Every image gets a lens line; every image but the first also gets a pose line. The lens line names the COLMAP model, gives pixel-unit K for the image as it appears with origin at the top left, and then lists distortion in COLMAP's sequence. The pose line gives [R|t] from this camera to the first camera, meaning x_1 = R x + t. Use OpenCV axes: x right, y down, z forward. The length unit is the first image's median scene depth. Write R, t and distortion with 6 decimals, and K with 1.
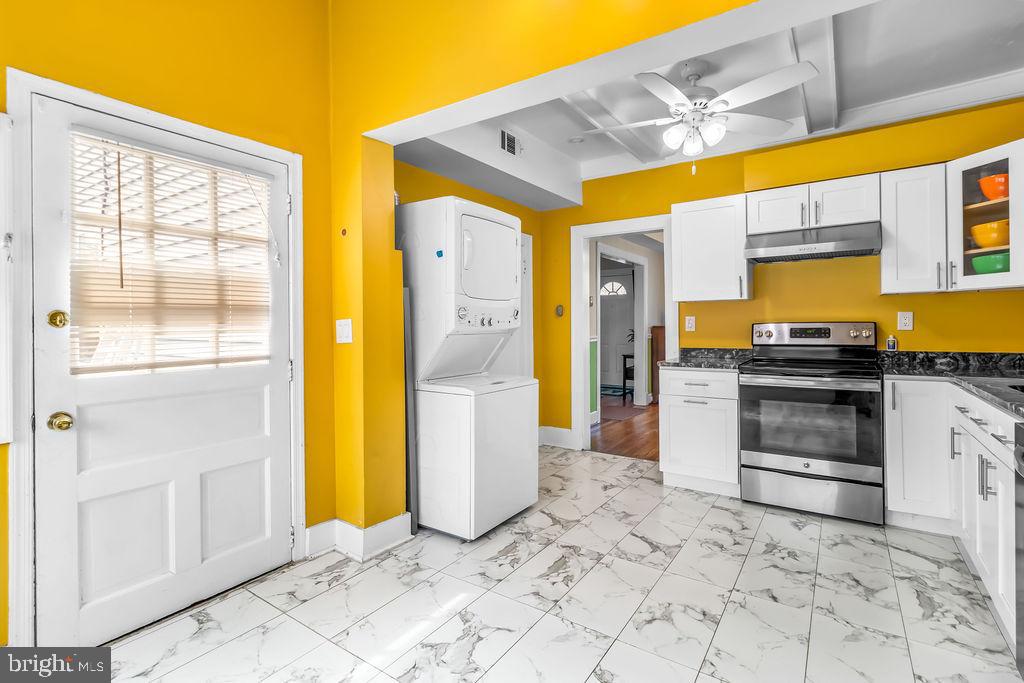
lens RADIAL K [[481.7, 0, 515.3], [0, 481.7, 323.8], [0, 0, 1]] dist [0.000484, 0.000065]
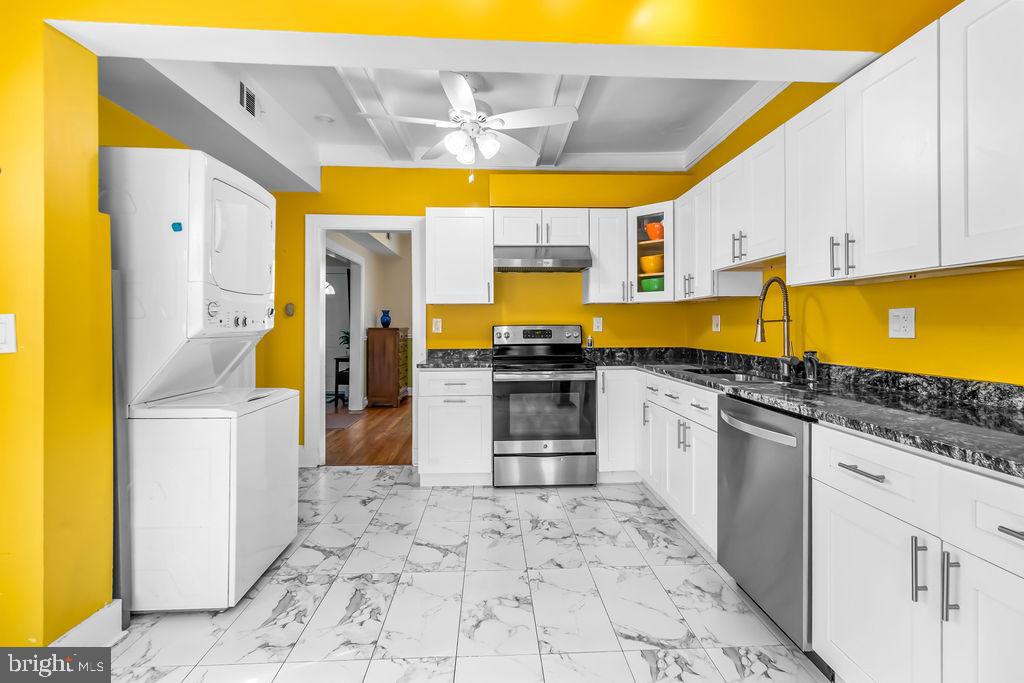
lens RADIAL K [[481.7, 0, 515.3], [0, 481.7, 323.8], [0, 0, 1]] dist [0.000484, 0.000065]
pose [[0.796555, 0.009028, 0.604498, -0.176225], [-0.006730, 0.999959, -0.006066, 0.001609], [-0.604528, 0.000764, 0.796583, 0.108390]]
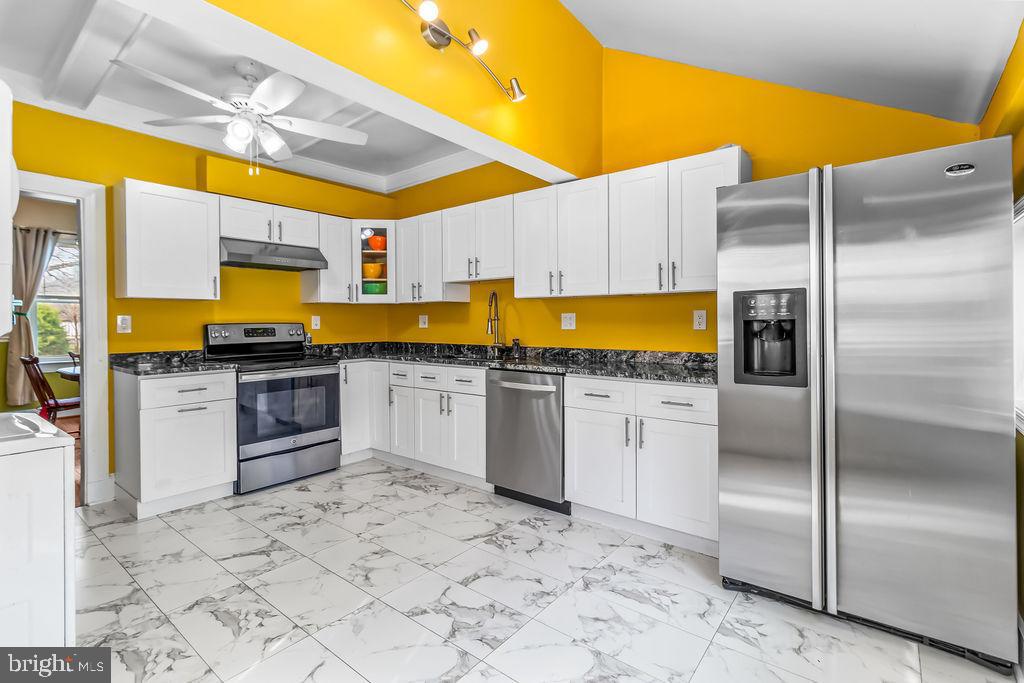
lens RADIAL K [[471.9, 0, 516.1], [0, 471.9, 325.8], [0, 0, 1]] dist [-0.001980, -0.000317]
pose [[0.070169, -0.000361, 0.997535, -0.558466], [0.000938, 1.000000, 0.000296, 0.004045], [-0.997535, 0.000915, 0.070170, 0.374452]]
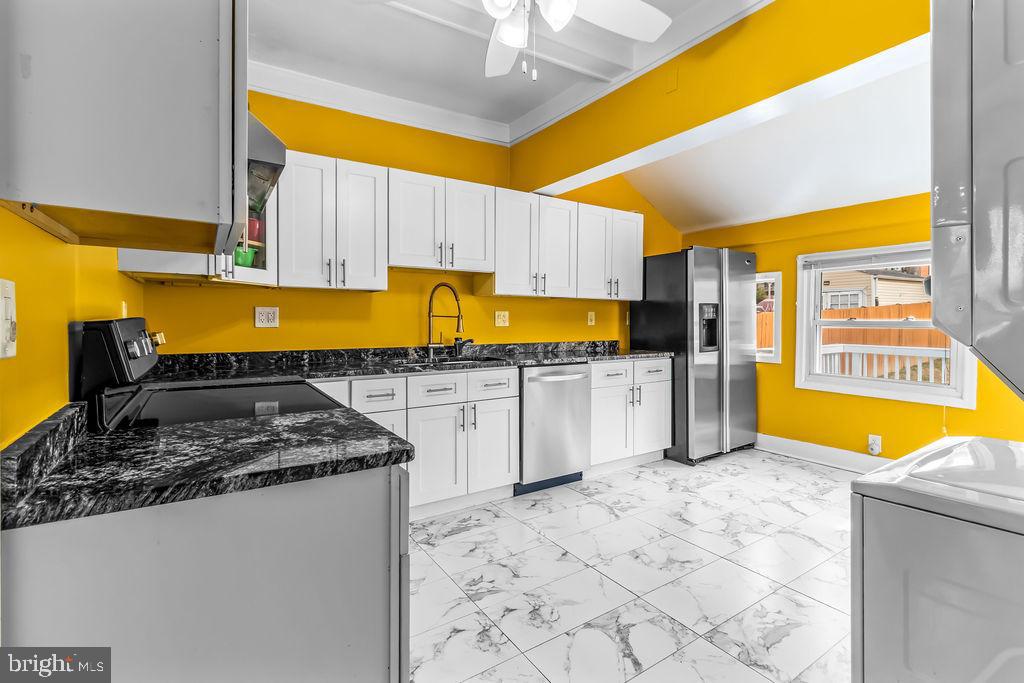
lens RADIAL K [[471.9, 0, 516.1], [0, 471.9, 325.8], [0, 0, 1]] dist [-0.001980, -0.000317]
pose [[-0.926173, 0.002651, 0.377090, 0.153546], [0.005482, 0.999964, 0.006436, 0.004223], [-0.377060, 0.008028, -0.926154, 1.521175]]
